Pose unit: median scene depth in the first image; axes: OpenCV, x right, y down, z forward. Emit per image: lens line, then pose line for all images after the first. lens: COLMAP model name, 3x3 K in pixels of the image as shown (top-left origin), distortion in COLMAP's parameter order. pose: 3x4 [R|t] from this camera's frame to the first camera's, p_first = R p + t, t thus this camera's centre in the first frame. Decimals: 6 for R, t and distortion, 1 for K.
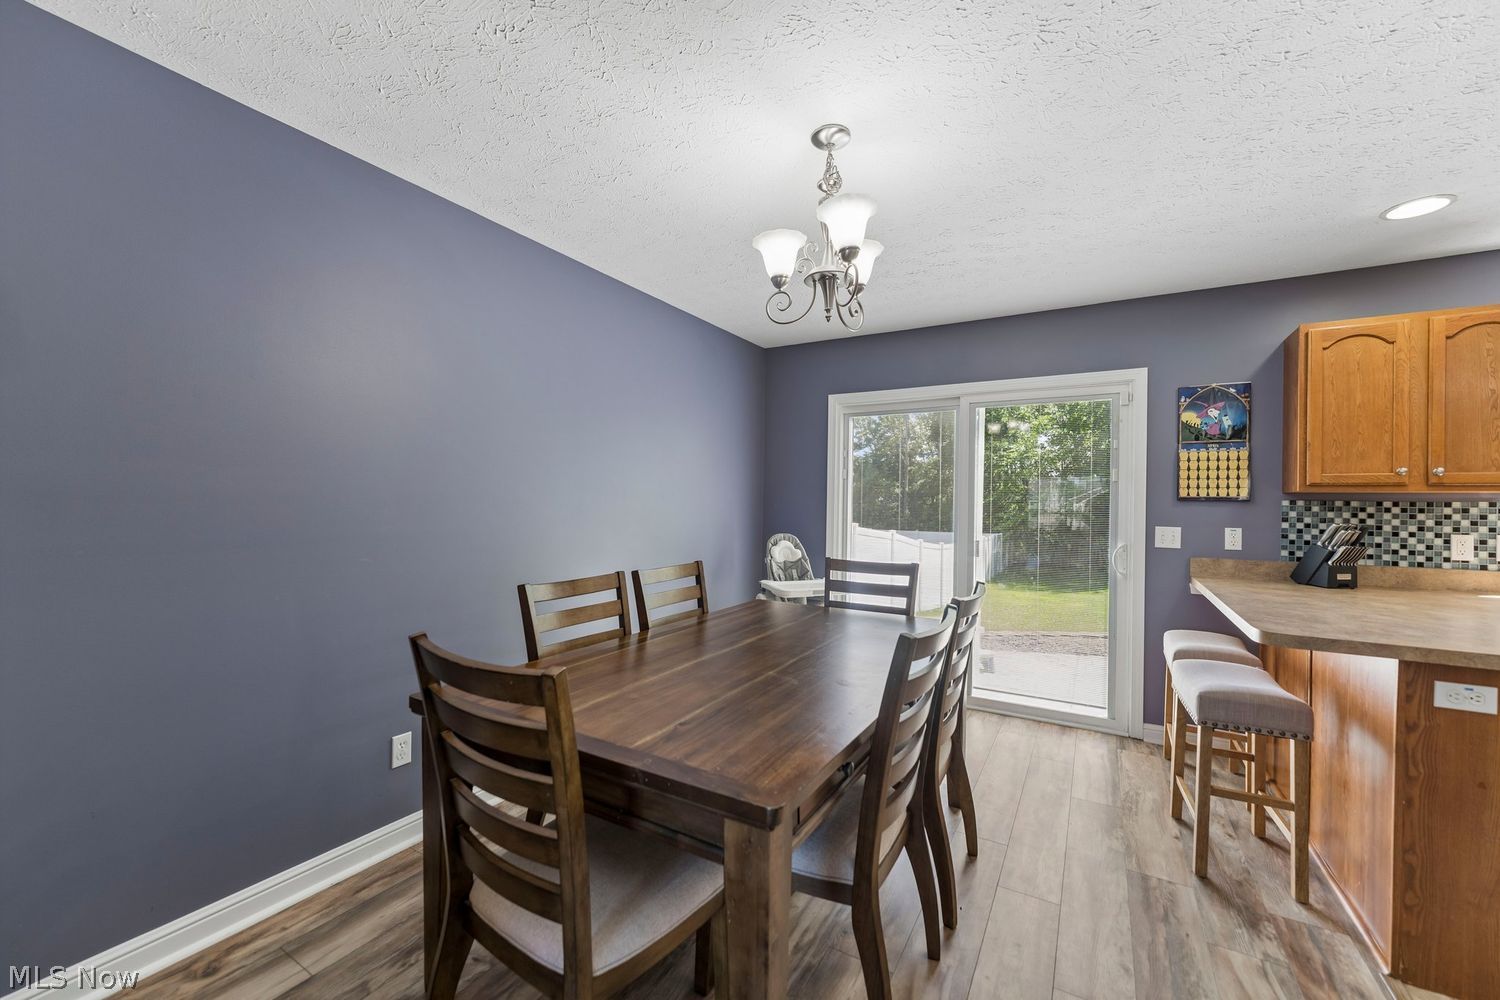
lens RADIAL K [[597.4, 0, 747.3], [0, 597.4, 504.4], [0, 0, 1]] dist [-0.001585, -0.000093]
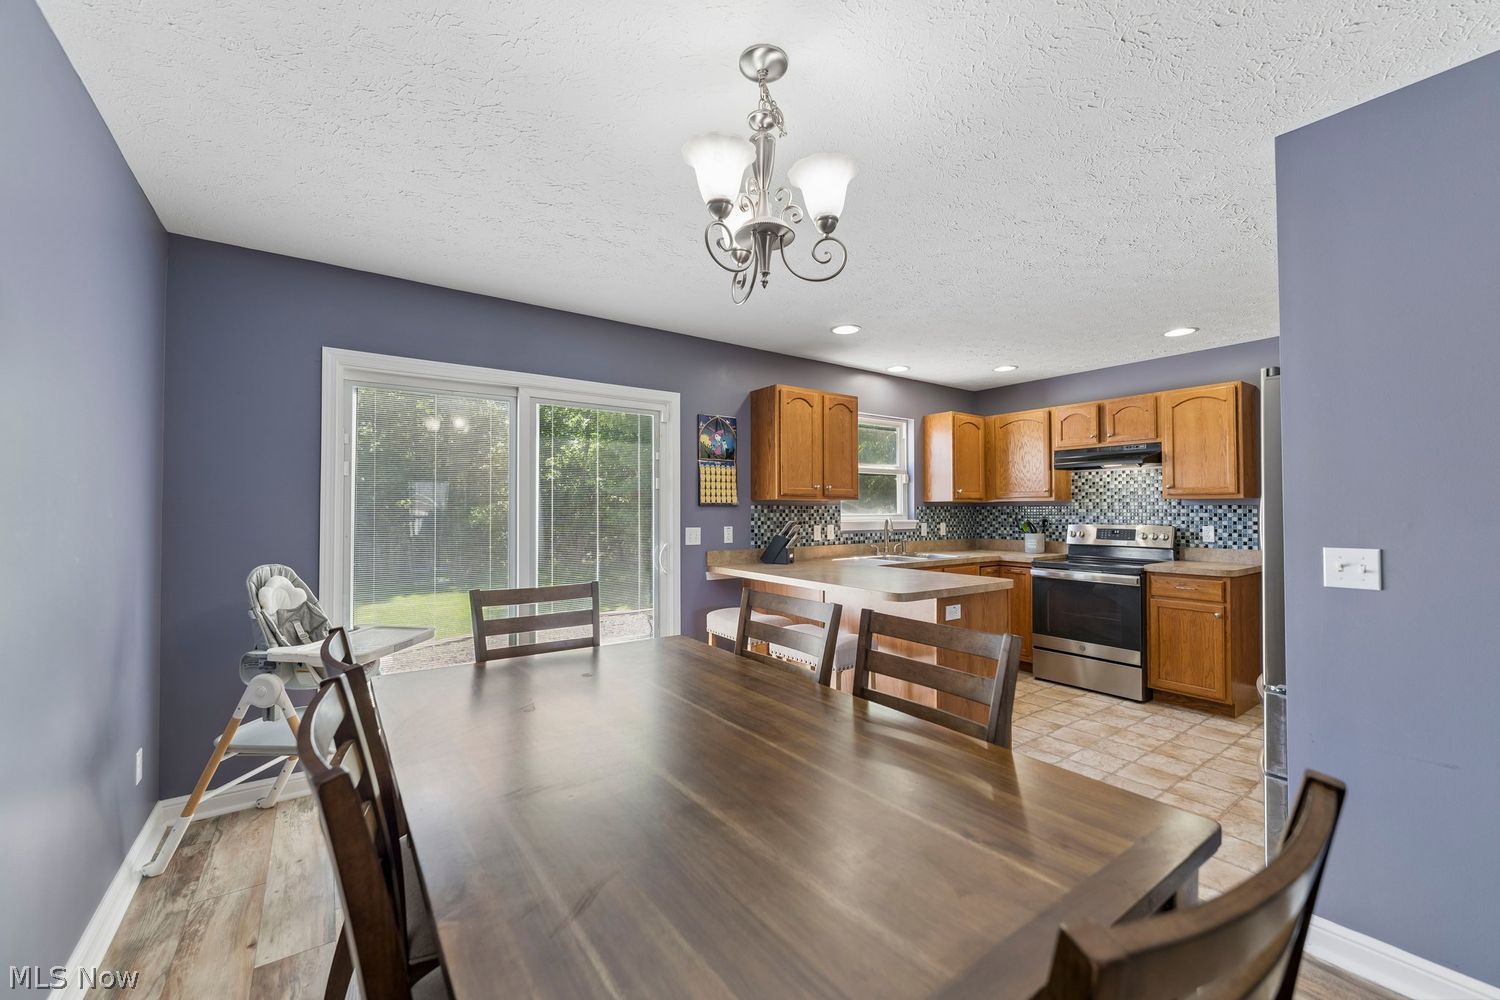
lens RADIAL K [[595.6, 0, 751.5], [0, 595.6, 506.9], [0, 0, 1]] dist [0.001750, 0.000368]
pose [[0.402970, -0.006227, 0.915192, -0.402112], [0.010824, 0.999939, 0.002037, -0.006477], [-0.915149, 0.009085, 0.403013, 0.456268]]
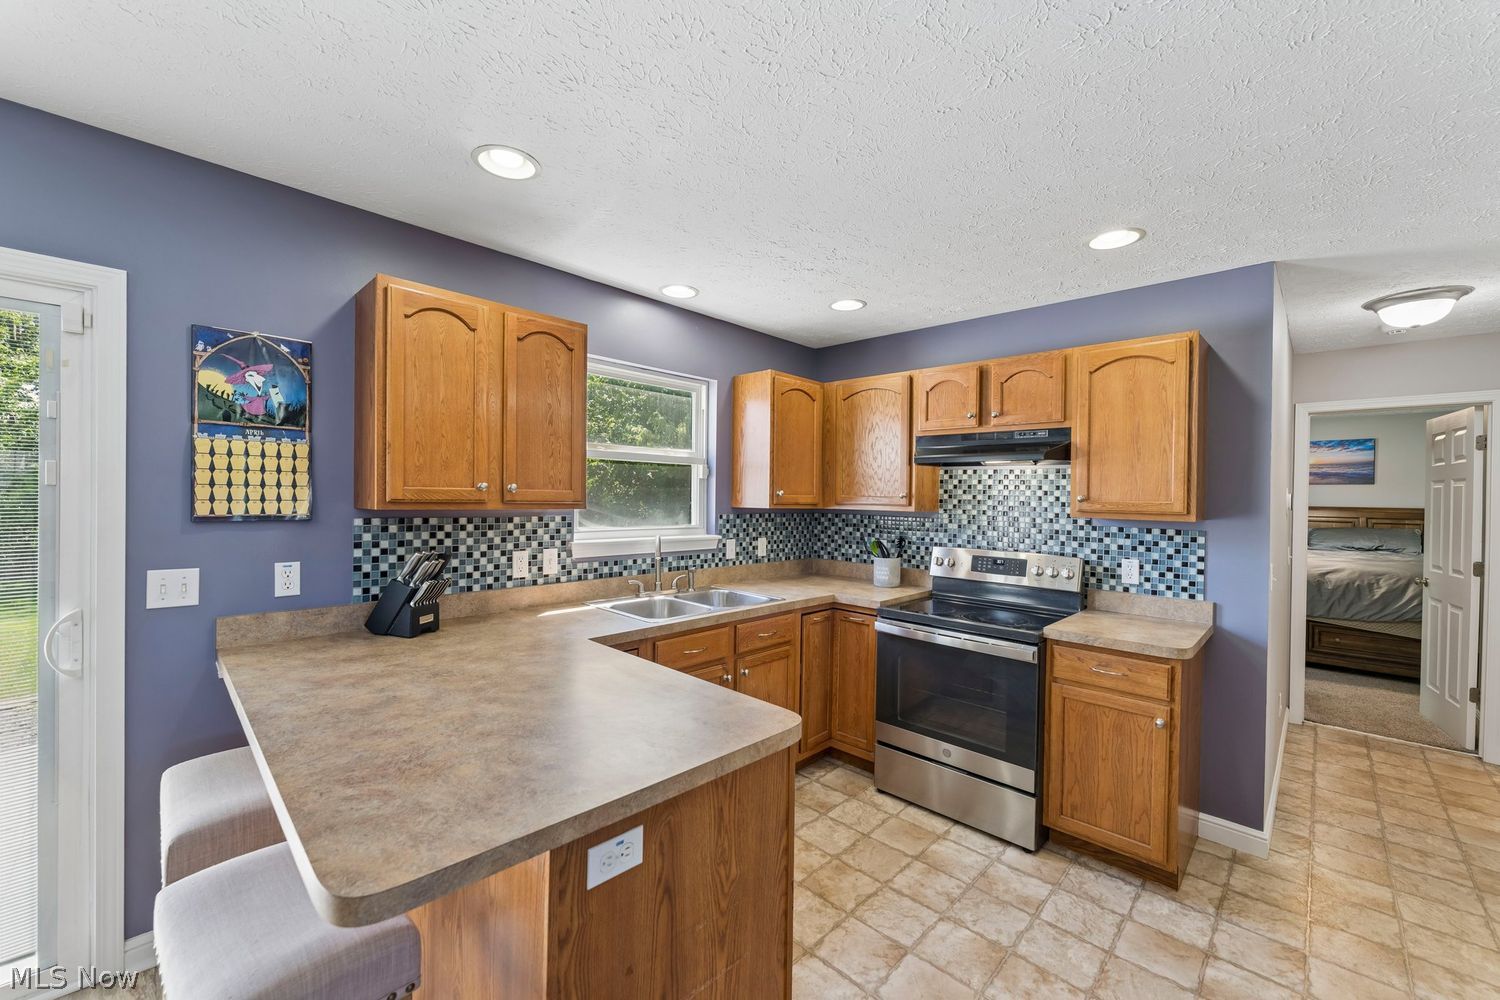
lens RADIAL K [[596.7, 0, 747.0], [0, 596.7, 502.5], [0, 0, 1]] dist [-0.000453, -0.000302]
pose [[0.239171, -0.018270, 0.970806, 0.329233], [-0.011929, 0.999692, 0.021753, -0.049448], [-0.970904, -0.016784, 0.238879, 0.388716]]
